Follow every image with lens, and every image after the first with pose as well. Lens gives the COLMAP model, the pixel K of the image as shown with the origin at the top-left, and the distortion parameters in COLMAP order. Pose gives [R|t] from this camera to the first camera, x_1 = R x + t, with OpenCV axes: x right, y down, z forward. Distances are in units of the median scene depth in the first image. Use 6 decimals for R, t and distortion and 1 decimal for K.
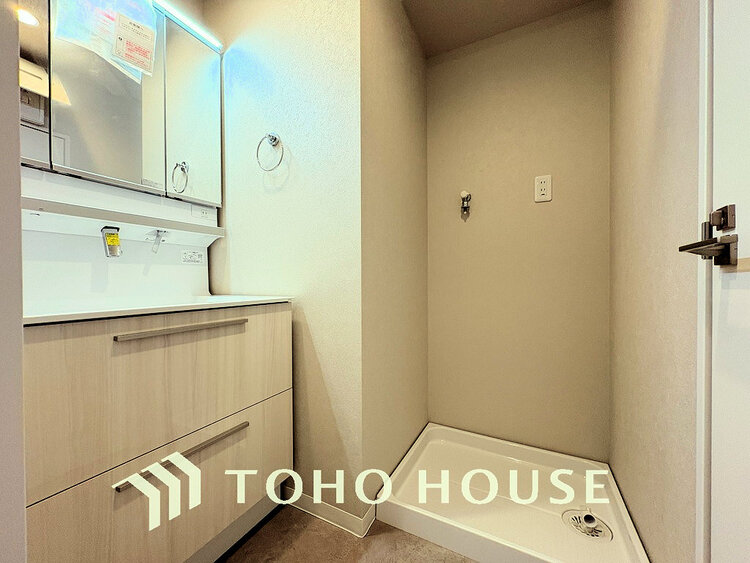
lens RADIAL K [[298.1, 0, 372.5], [0, 298.1, 281.7], [0, 0, 1]] dist [0.000915, -0.000499]
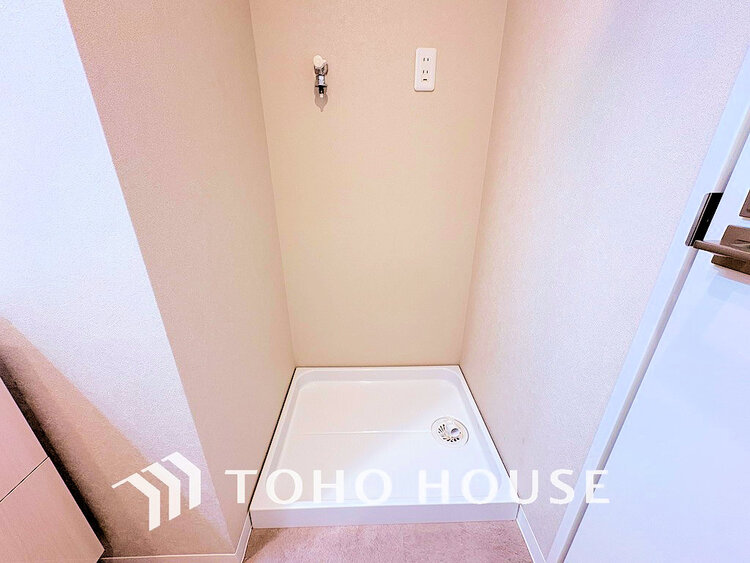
lens RADIAL K [[298.1, 0, 378.0], [0, 298.1, 277.5], [0, 0, 1]] dist [0.000915, -0.000499]
pose [[0.867243, -0.188320, 0.460897, 0.049533], [-0.001543, 0.924687, 0.380725, -0.124979], [-0.497884, -0.330892, 0.801637, 0.320383]]
